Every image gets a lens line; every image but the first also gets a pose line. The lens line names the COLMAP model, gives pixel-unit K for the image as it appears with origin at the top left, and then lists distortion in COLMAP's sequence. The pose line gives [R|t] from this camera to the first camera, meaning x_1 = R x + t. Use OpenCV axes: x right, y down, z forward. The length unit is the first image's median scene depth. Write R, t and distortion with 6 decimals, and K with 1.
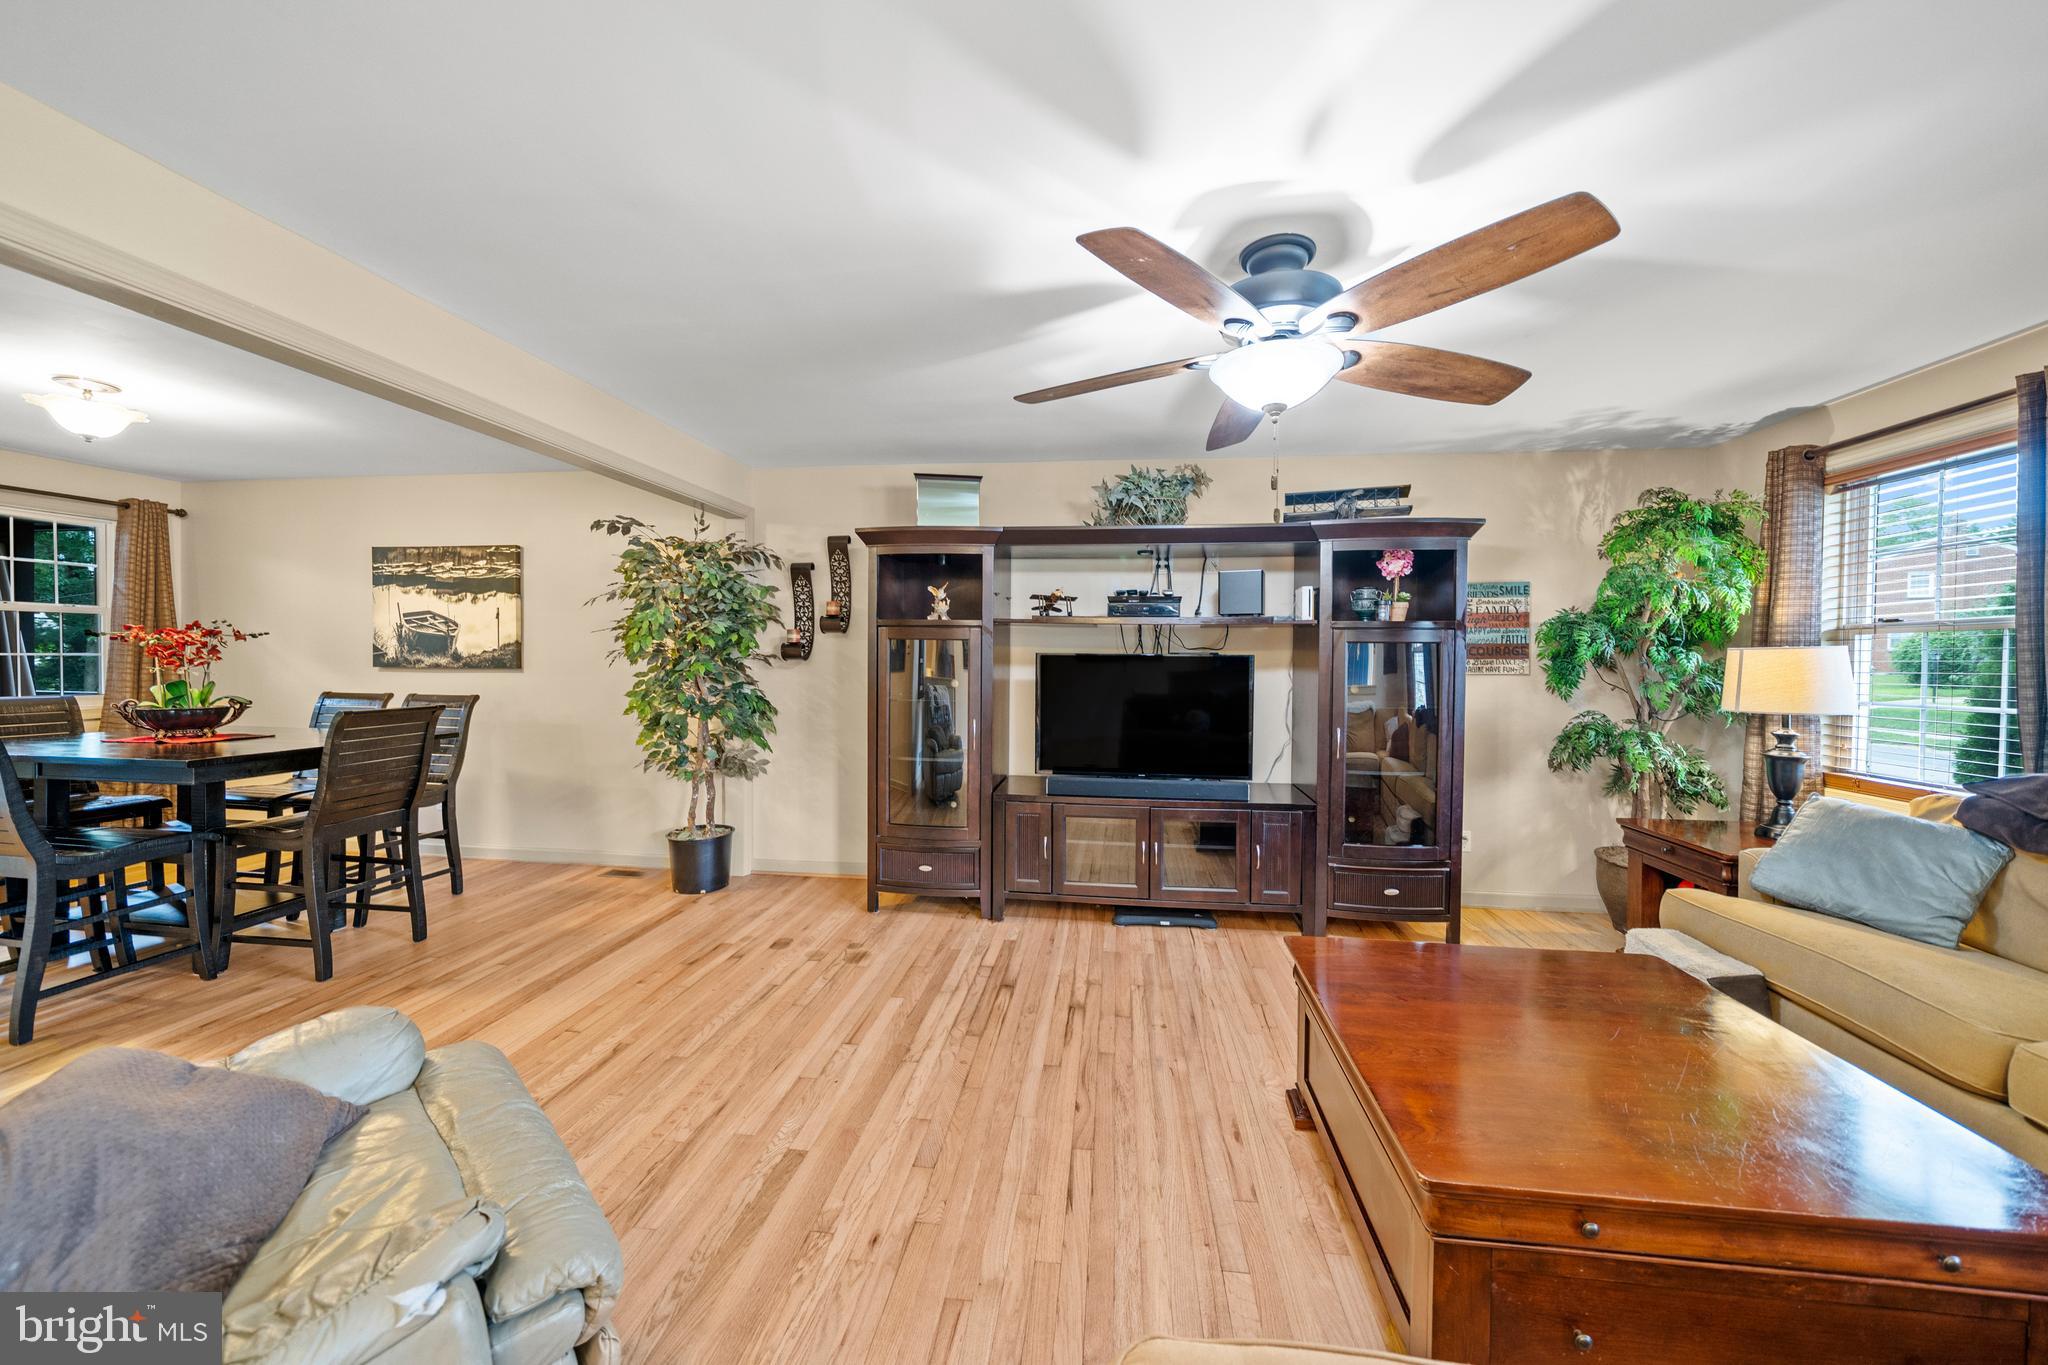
lens RADIAL K [[713.4, 0, 1028.4], [0, 713.4, 668.5], [0, 0, 1]] dist [-0.006296, -0.000213]
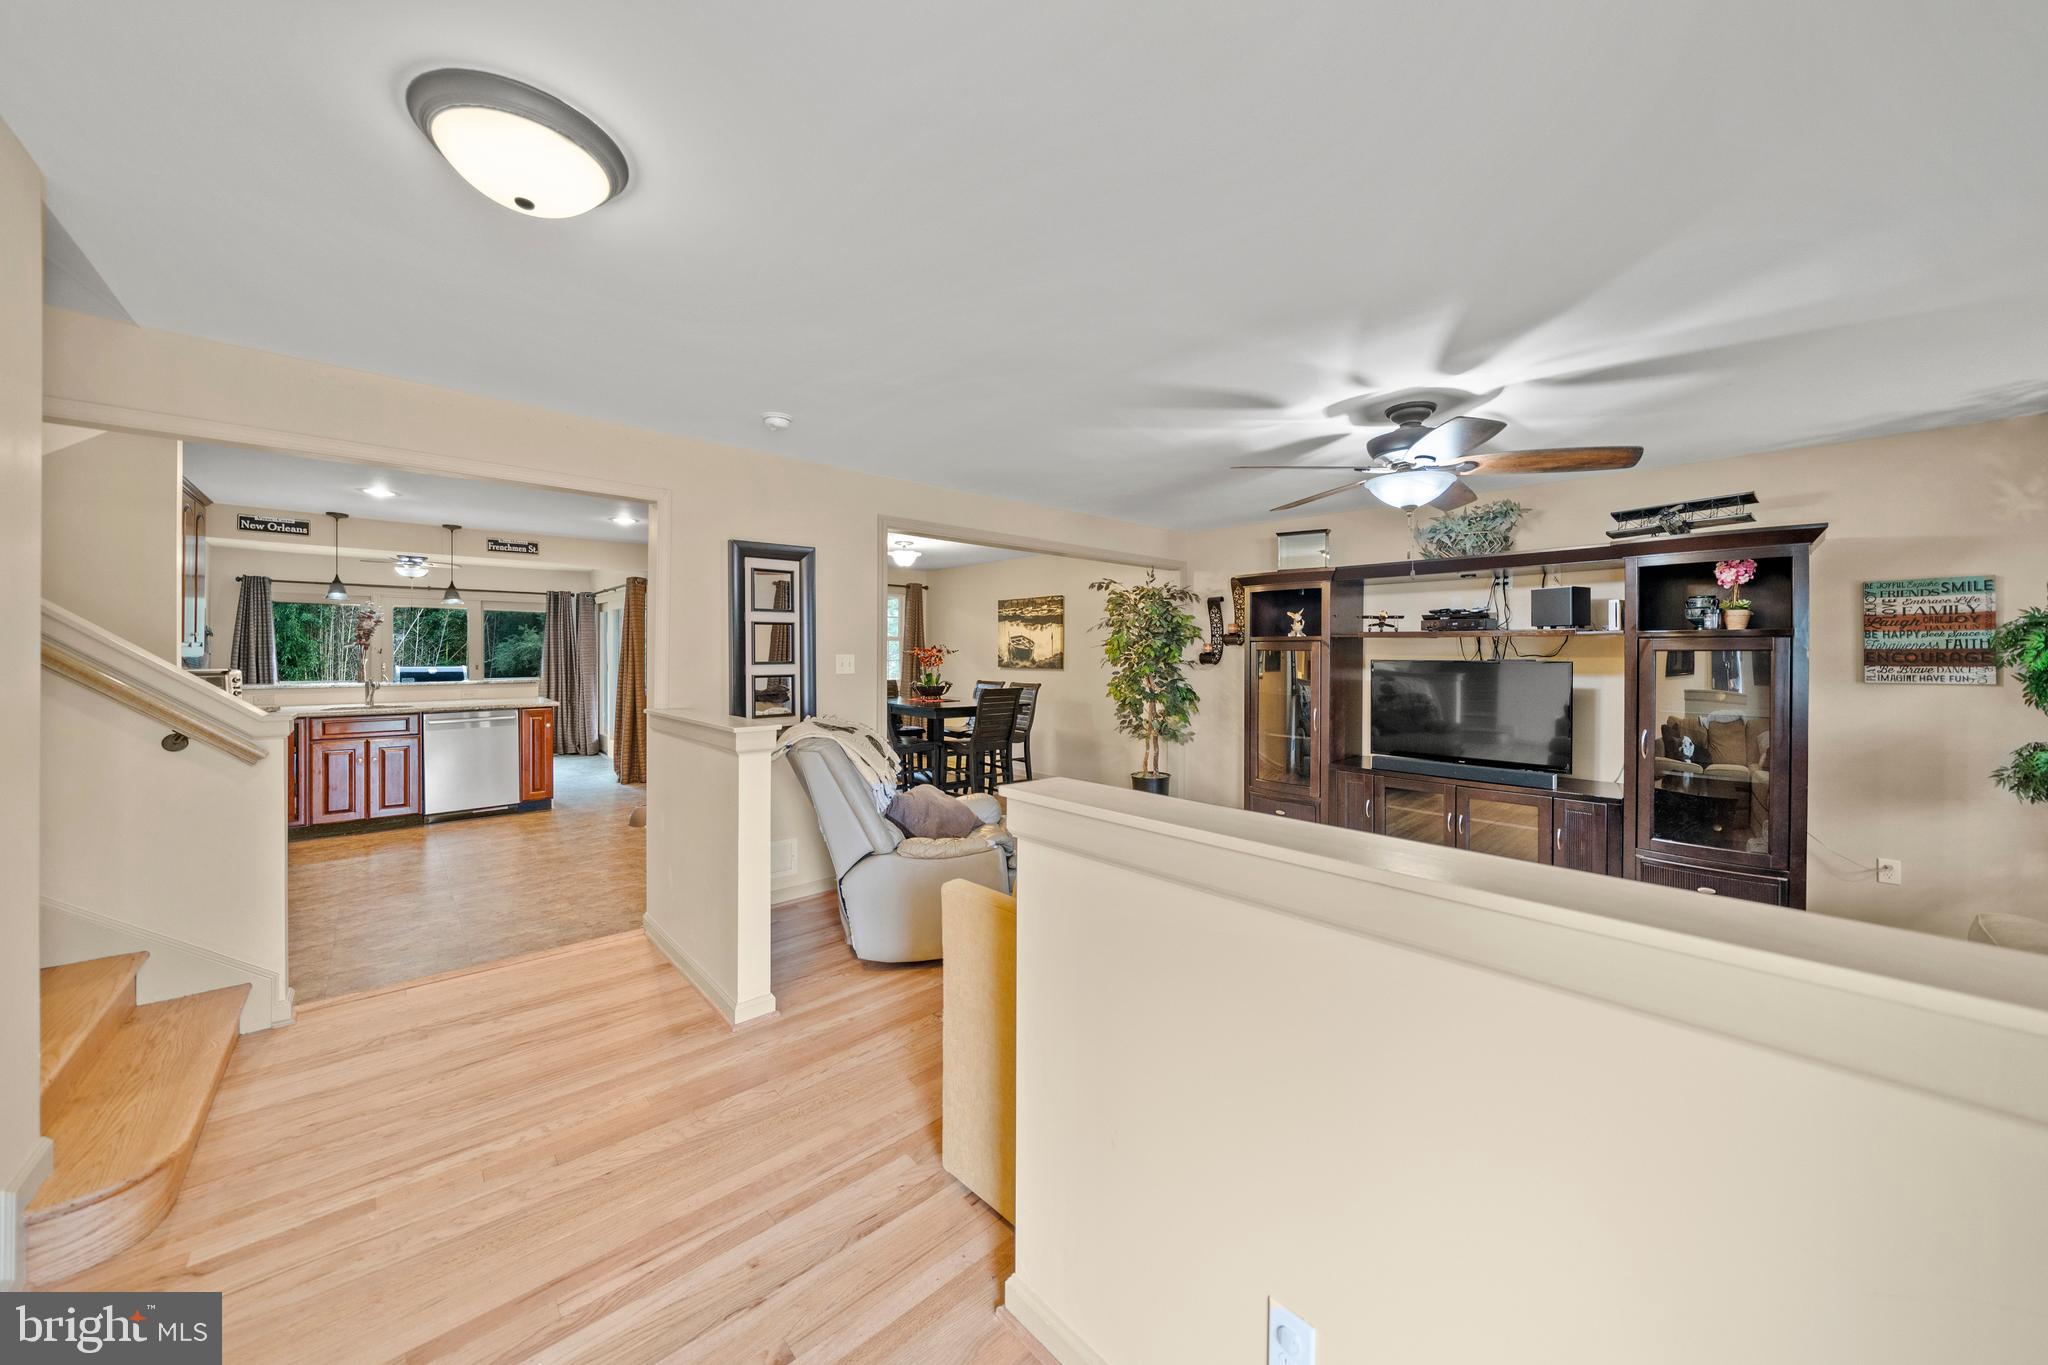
lens RADIAL K [[713.4, 0, 1027.4], [0, 713.4, 662.5], [0, 0, 1]] dist [-0.006296, -0.000213]
pose [[0.753572, 0.002119, -0.657362, 0.378195], [-0.008539, 0.999942, -0.006566, -0.003255], [0.657310, 0.010561, 0.753546, -0.369606]]
